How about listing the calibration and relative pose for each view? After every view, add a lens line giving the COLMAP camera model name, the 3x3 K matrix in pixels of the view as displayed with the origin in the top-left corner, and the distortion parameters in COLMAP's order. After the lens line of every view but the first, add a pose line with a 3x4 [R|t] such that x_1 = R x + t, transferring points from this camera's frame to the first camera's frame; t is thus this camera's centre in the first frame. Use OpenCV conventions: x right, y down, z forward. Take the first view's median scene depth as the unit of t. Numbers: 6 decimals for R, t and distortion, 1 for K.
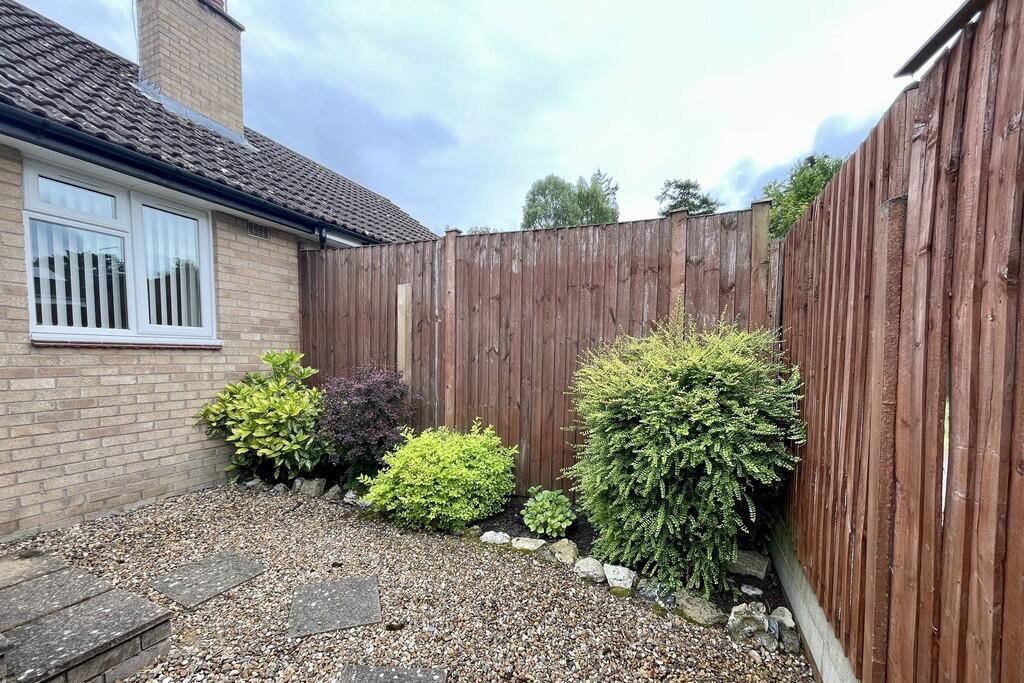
lens RADIAL K [[417.5, 0, 505.5], [0, 417.5, 382.6], [0, 0, 1]] dist [0.004095, 0.000747]
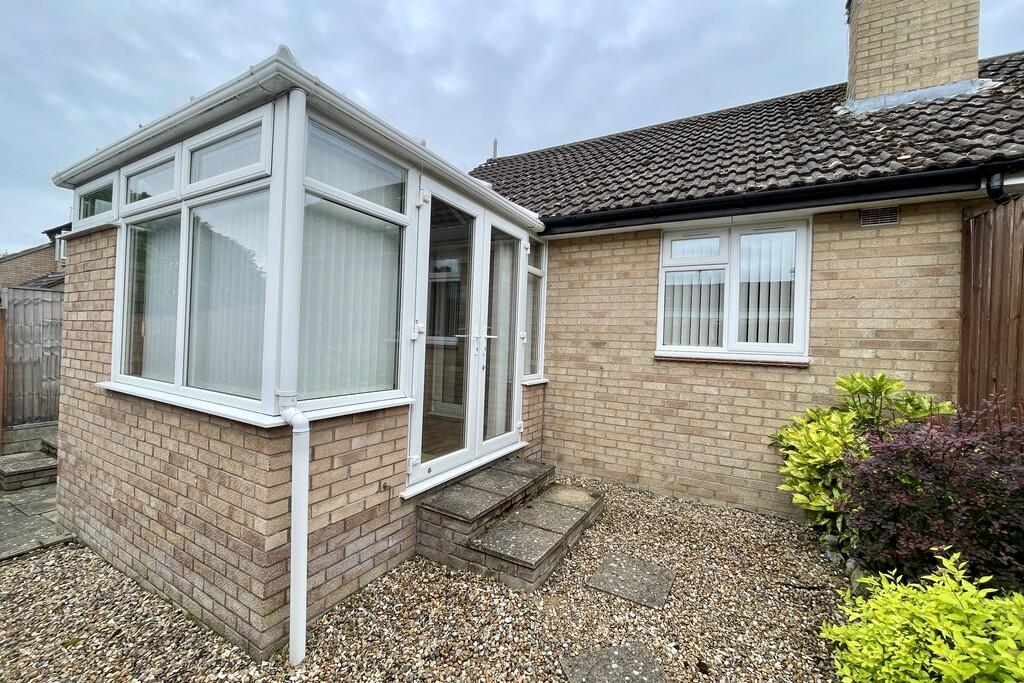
lens RADIAL K [[417.5, 0, 508.4], [0, 417.5, 340.3], [0, 0, 1]] dist [0.004095, 0.000747]
pose [[-0.092567, -0.011392, -0.995641, 0.270500], [-0.098590, 0.995126, -0.002220, -0.077190], [0.990814, 0.097954, -0.093238, 0.479594]]
